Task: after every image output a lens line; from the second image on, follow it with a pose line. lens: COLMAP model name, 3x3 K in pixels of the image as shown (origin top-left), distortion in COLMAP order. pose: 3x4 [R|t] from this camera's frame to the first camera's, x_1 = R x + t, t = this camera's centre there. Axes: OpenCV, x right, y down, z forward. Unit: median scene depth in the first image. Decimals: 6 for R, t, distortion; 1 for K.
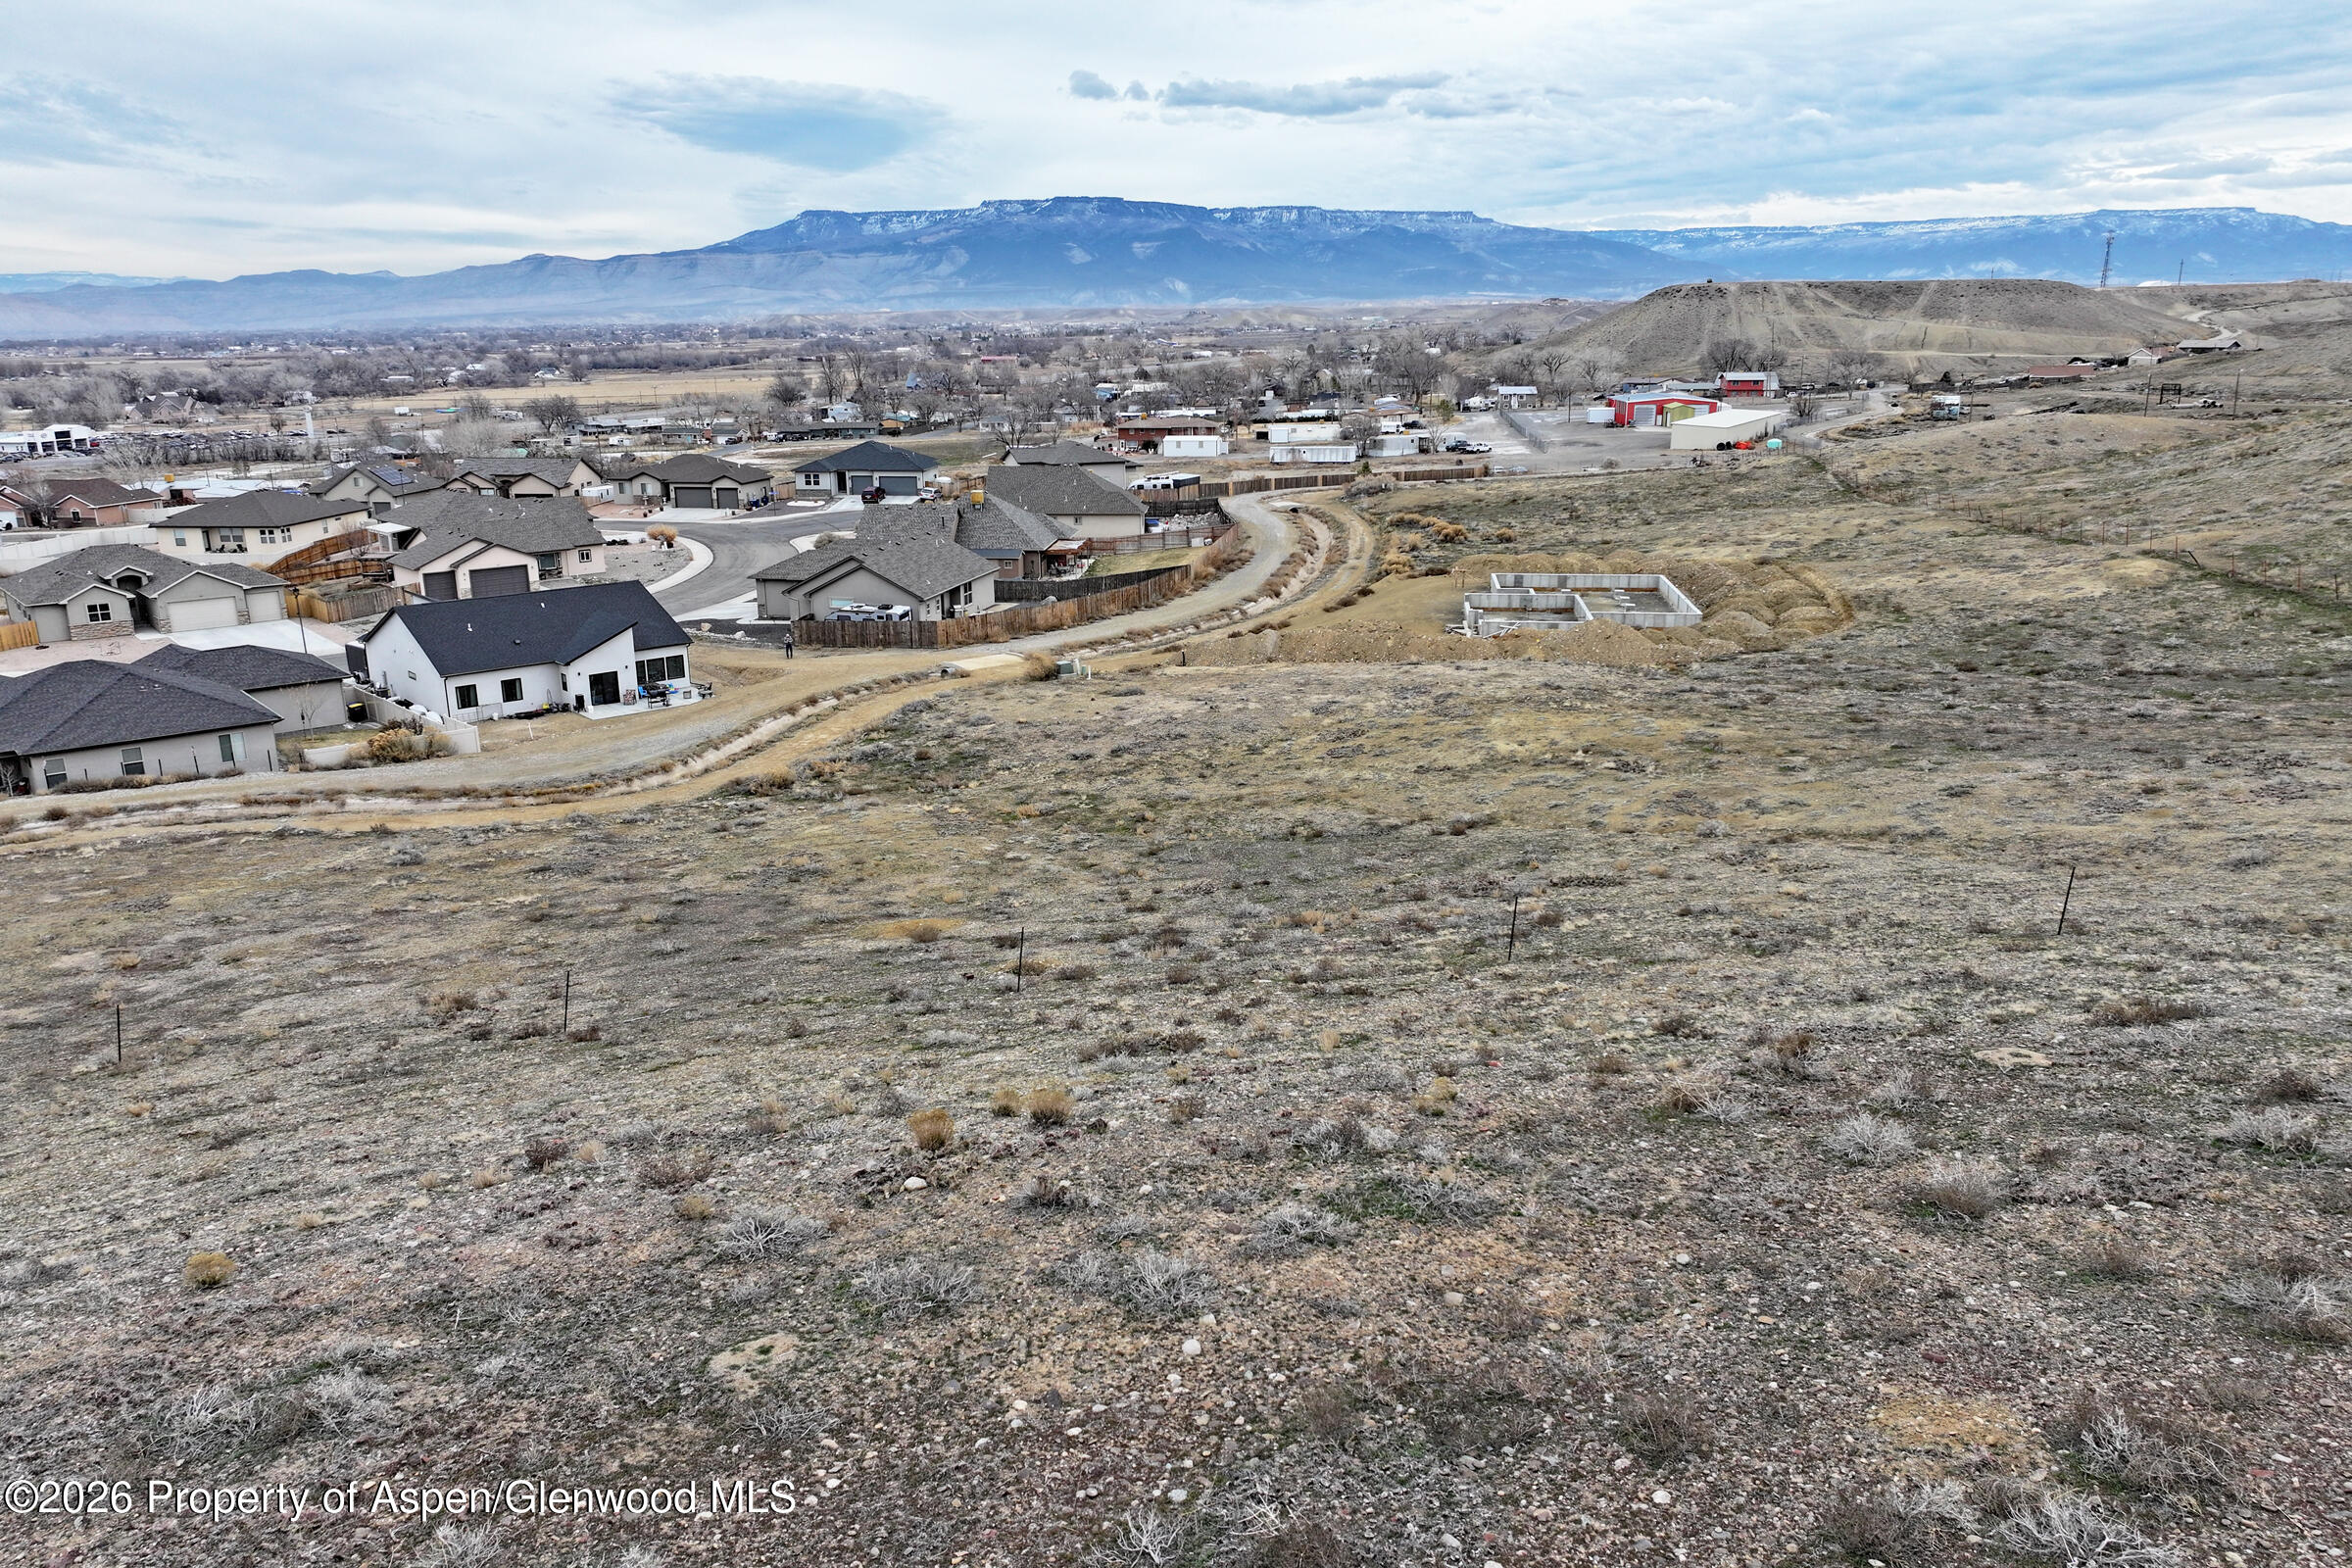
lens RADIAL K [[1679.3, 0, 1175.7], [0, 1679.3, 698.3], [0, 0, 1]] dist [0.028365, -0.027702]
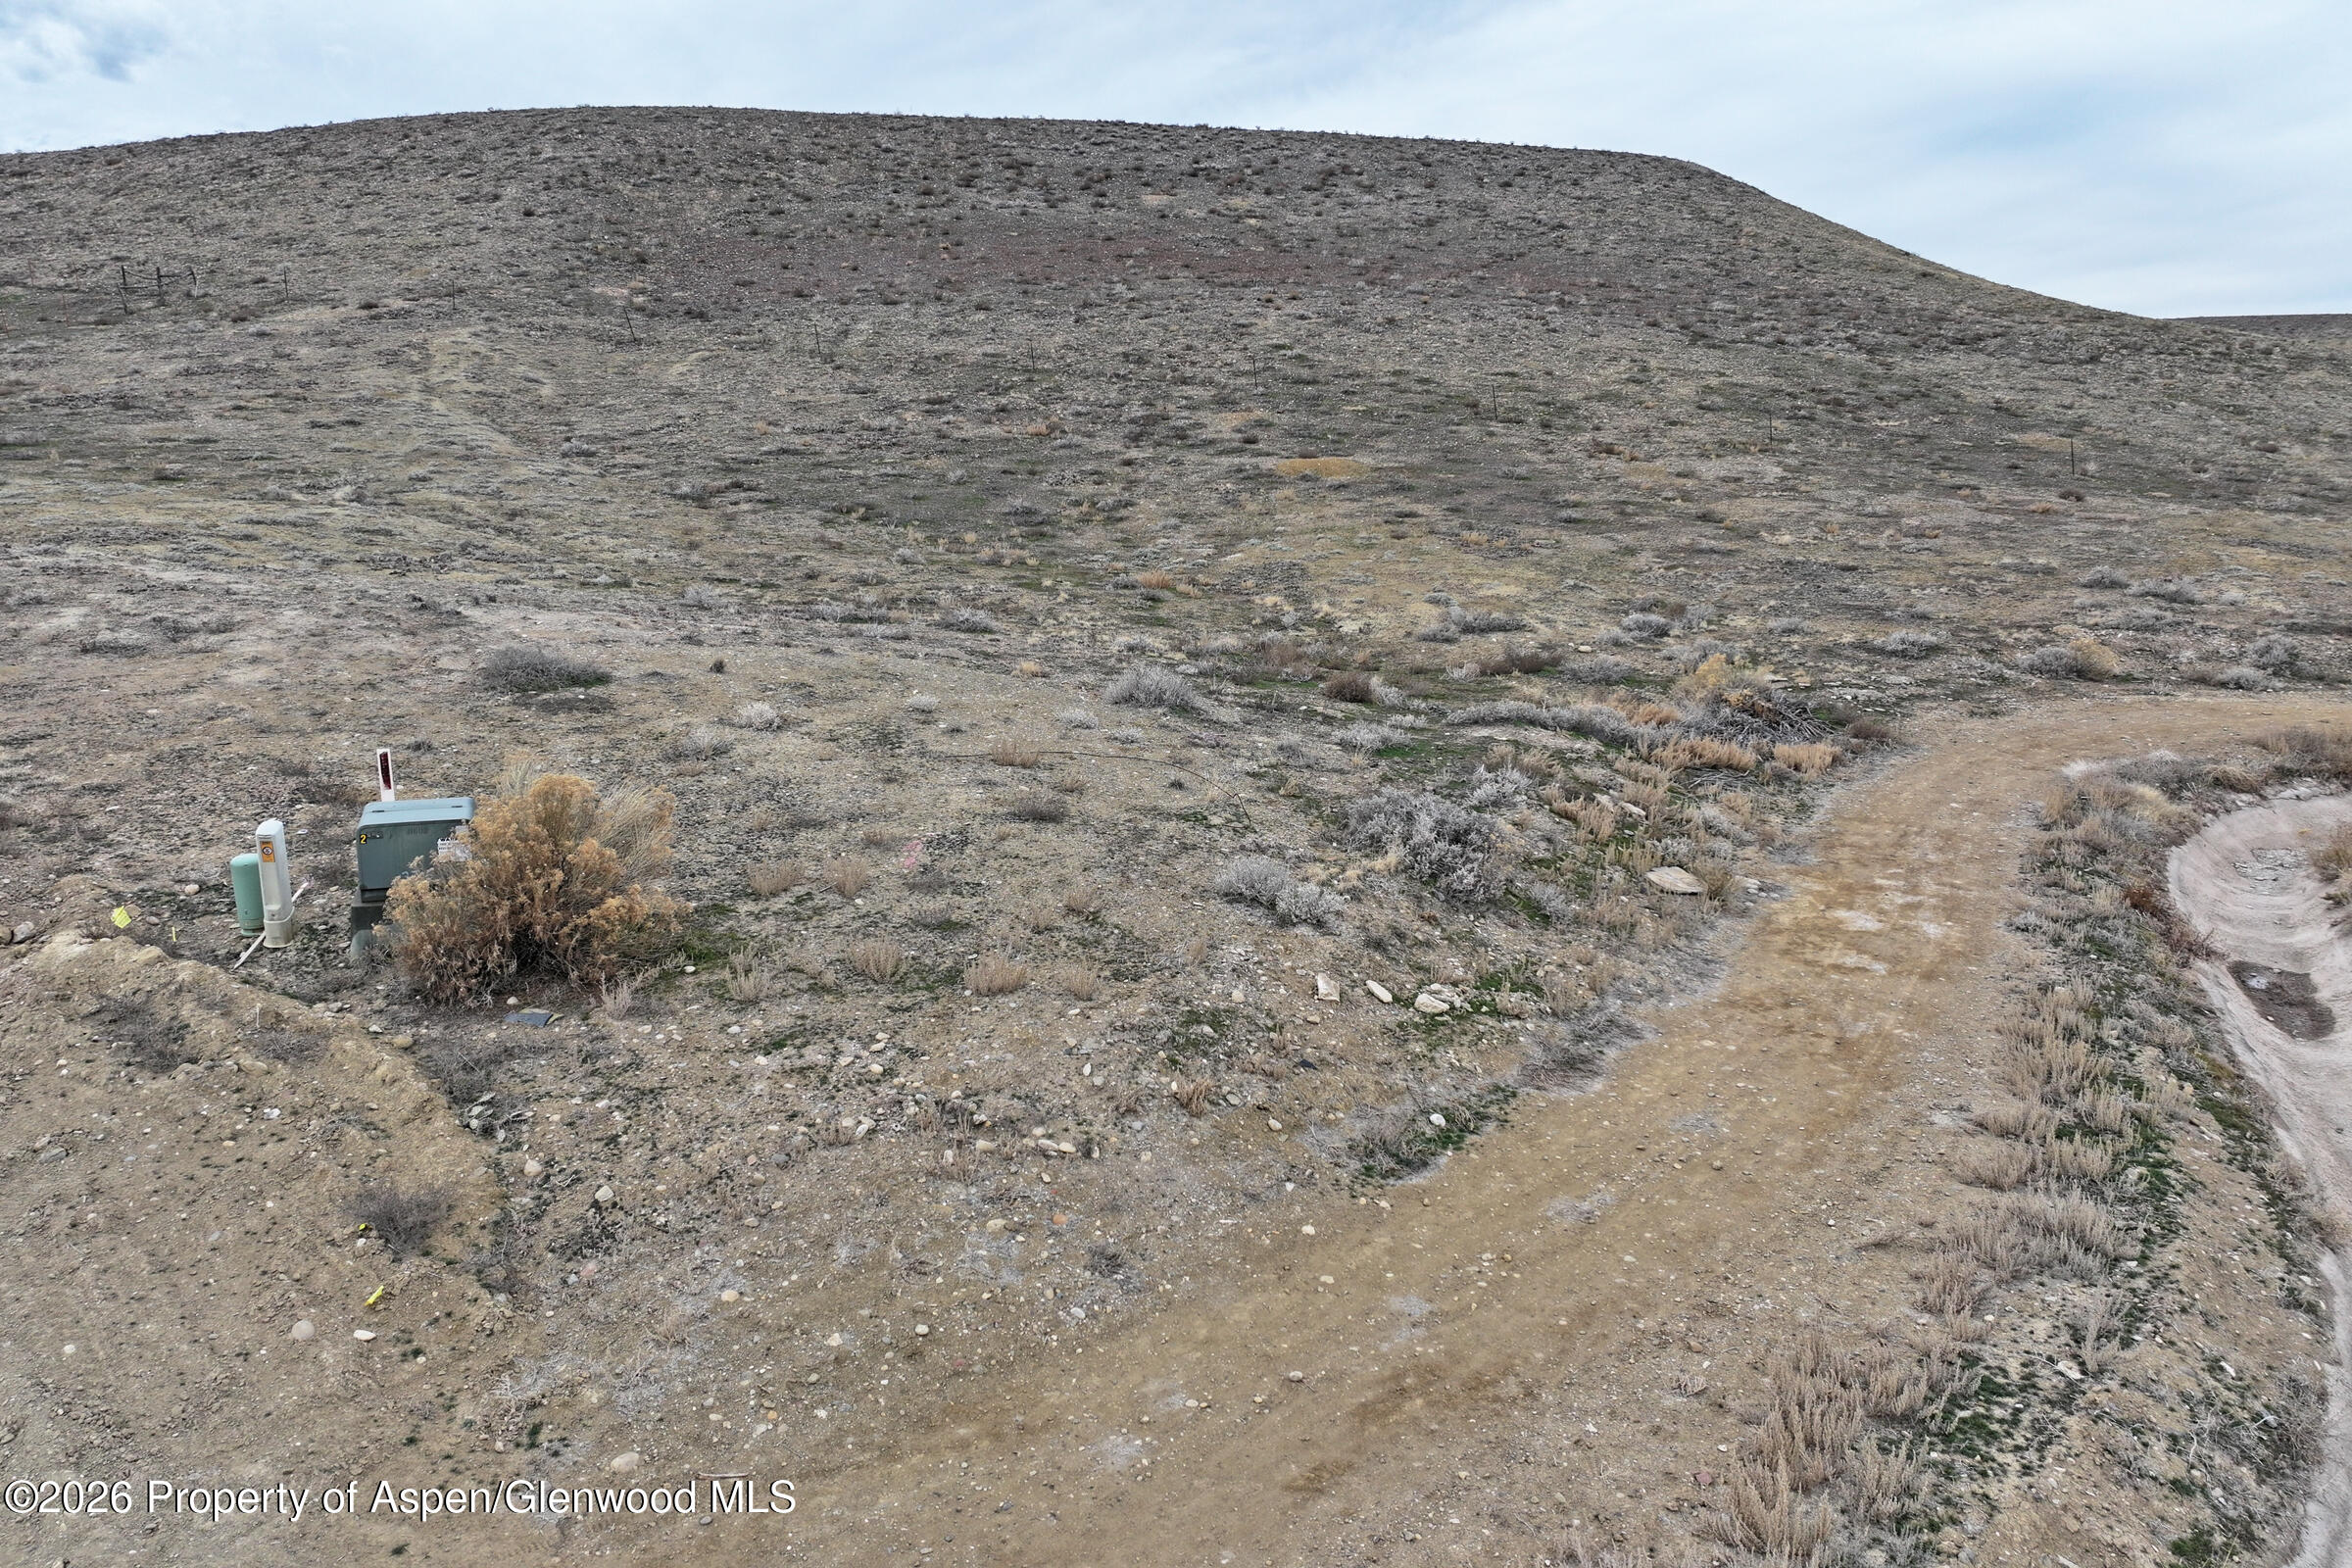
lens RADIAL K [[1629.9, 0, 1176.0], [0, 1629.9, 784.0], [0, 0, 1]] dist [0.003216, 0.006235]
pose [[-0.977864, -0.034635, 0.206353, -0.095866], [0.054455, 0.910096, 0.410804, -0.046197], [-0.202030, 0.412947, -0.888064, 0.678239]]
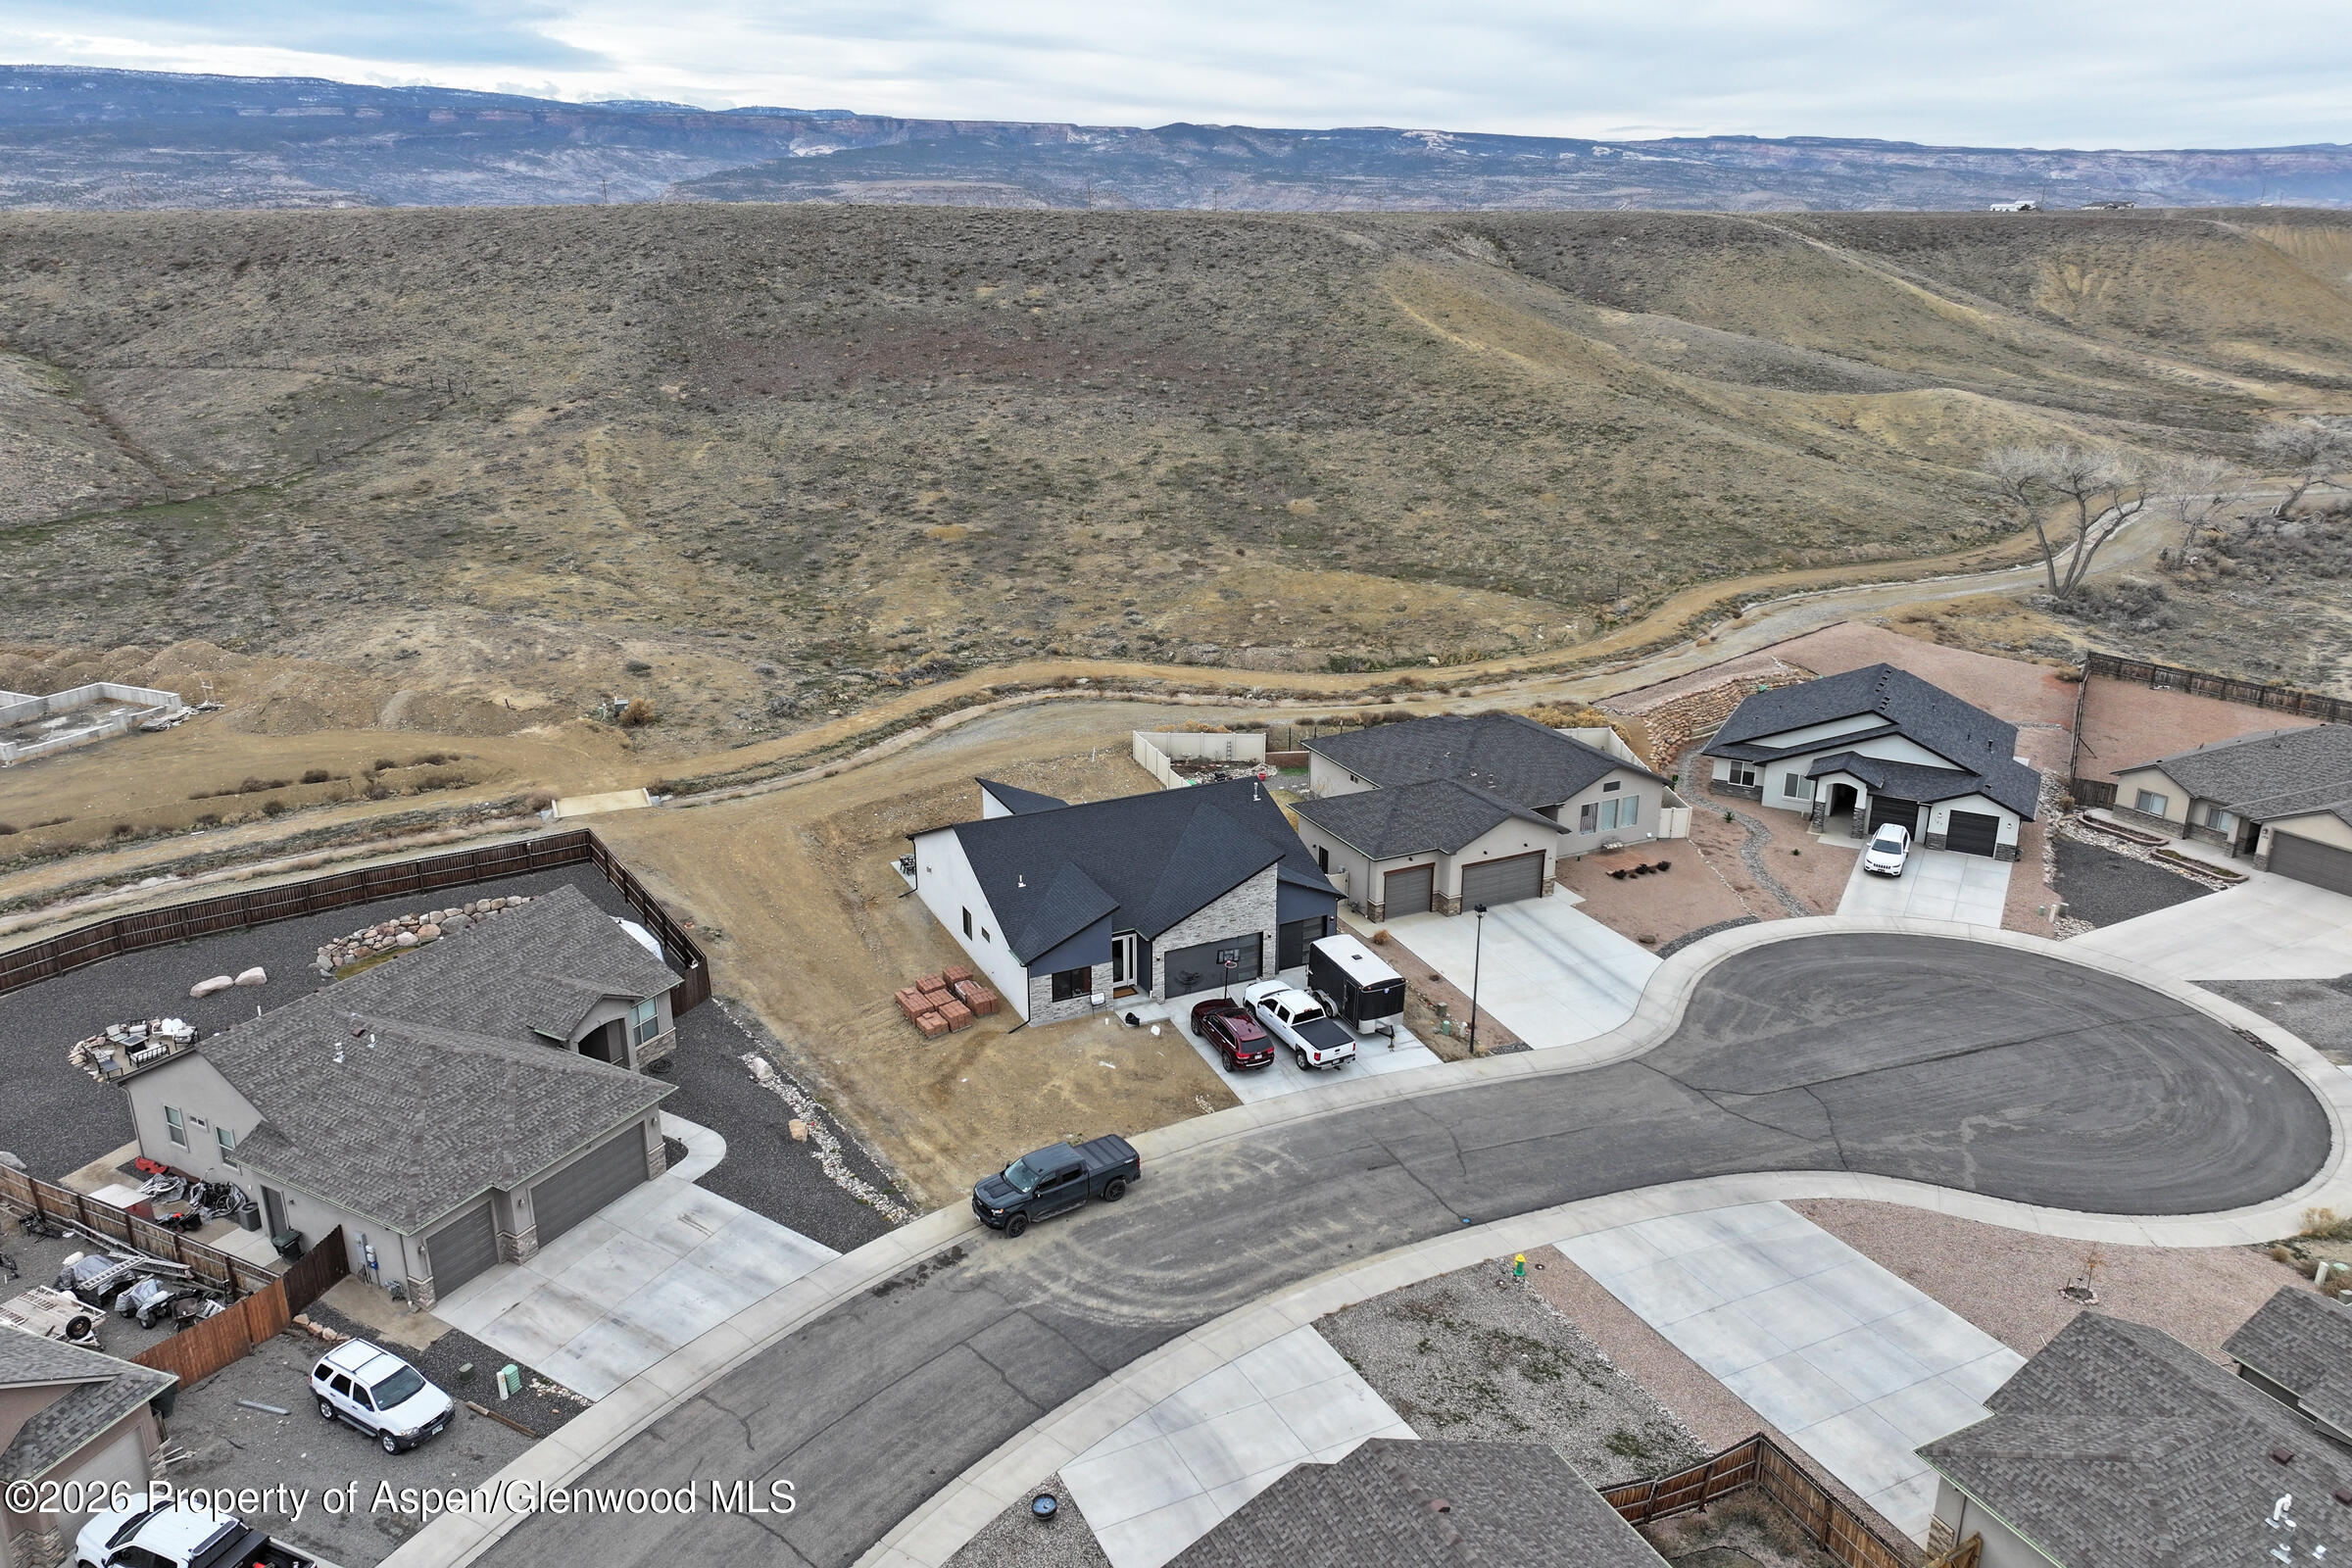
lens RADIAL K [[1603.6, 0, 1160.6], [0, 1603.6, 774.8], [0, 0, 1]] dist [0.007588, -0.007719]
pose [[-0.961917, -0.080724, 0.261150, -0.410532], [0.069205, 0.852347, 0.518377, -0.299822], [-0.264435, 0.516709, -0.814301, 1.083650]]
